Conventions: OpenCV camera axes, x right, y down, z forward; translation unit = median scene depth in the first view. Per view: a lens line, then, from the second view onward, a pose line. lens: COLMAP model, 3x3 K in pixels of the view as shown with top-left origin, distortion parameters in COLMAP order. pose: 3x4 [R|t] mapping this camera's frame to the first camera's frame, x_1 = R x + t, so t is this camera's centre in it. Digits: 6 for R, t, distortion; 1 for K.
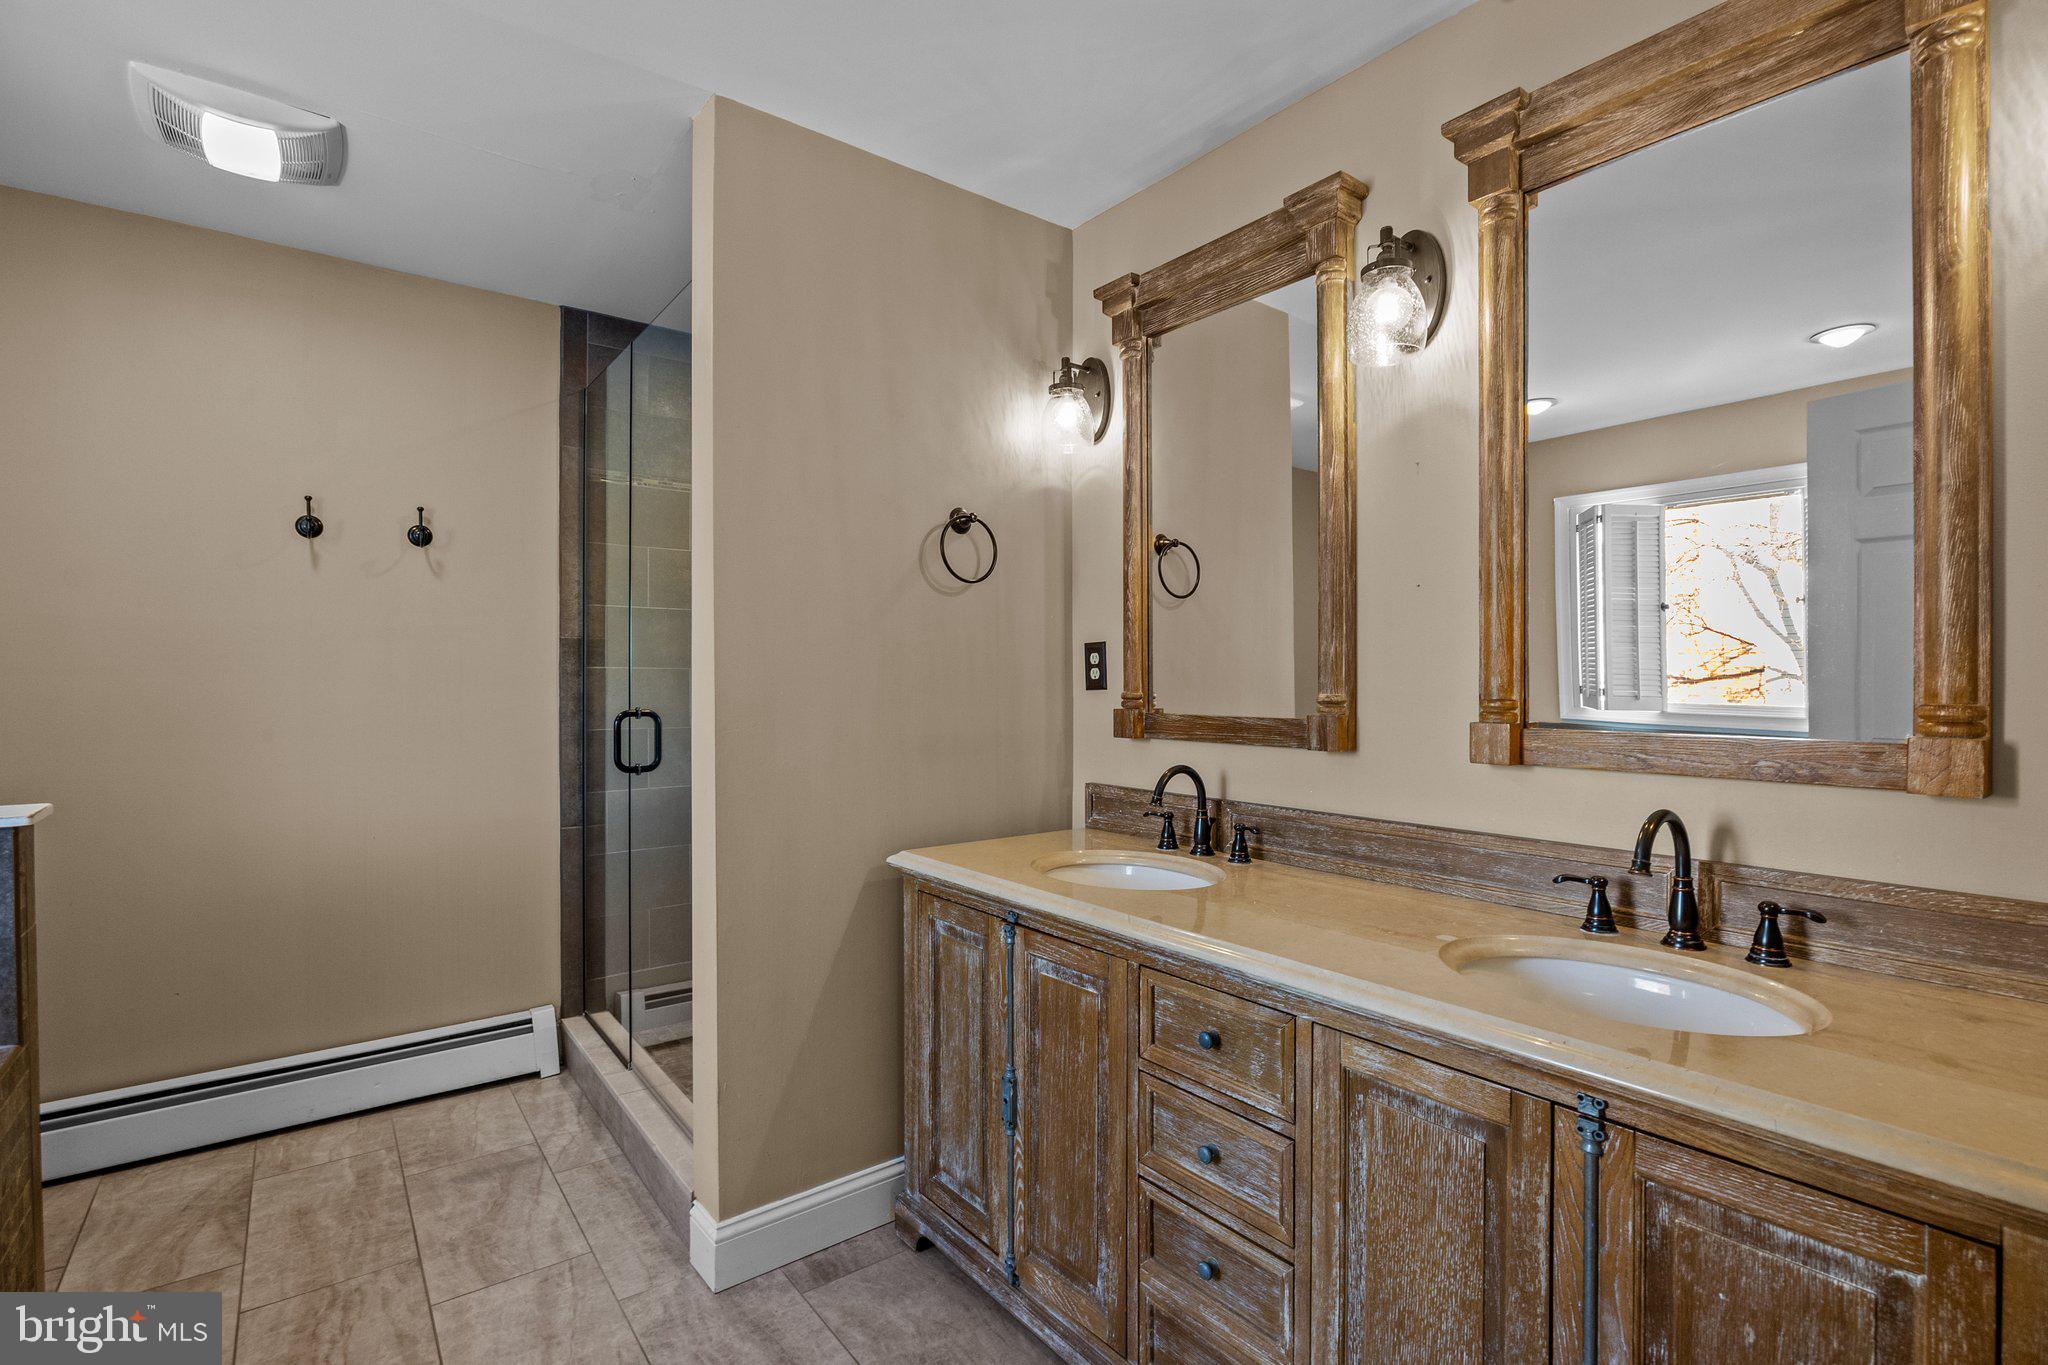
lens RADIAL K [[957.8, 0, 1024.7], [0, 957.8, 666.2], [0, 0, 1]] dist [-0.010523, 0.000283]
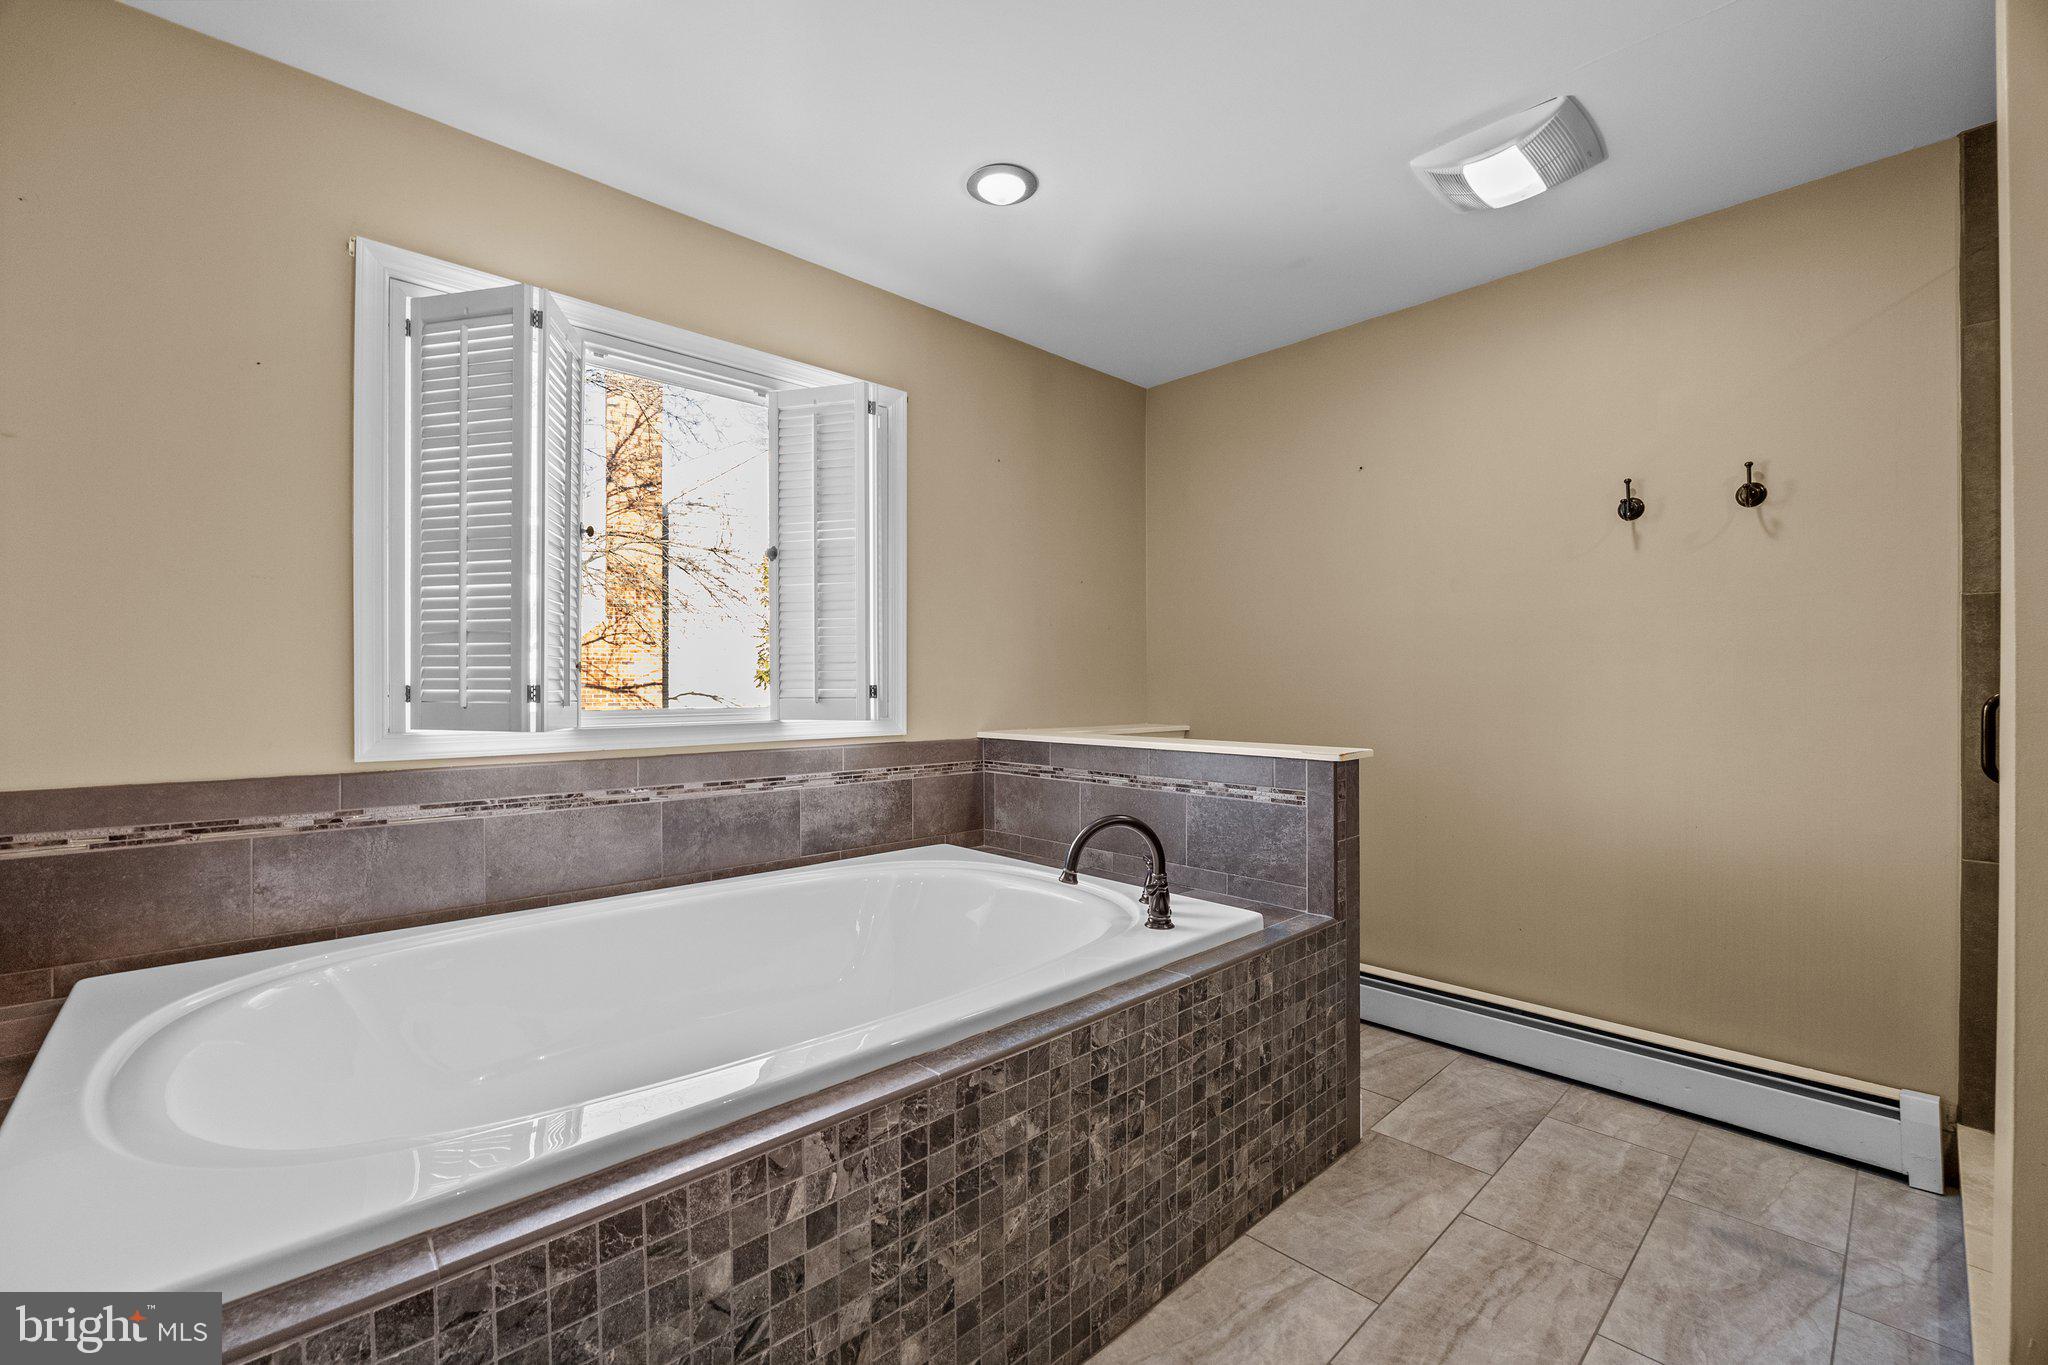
lens RADIAL K [[850.3, 0, 1024.0], [0, 850.3, 682.5], [0, 0, 1]] dist [-0.000792, -0.003753]
pose [[0.101551, -0.006590, -0.994809, 0.092333], [0.010976, 0.999925, -0.005503, 0.040418], [0.994770, -0.010360, 0.101616, 0.288362]]
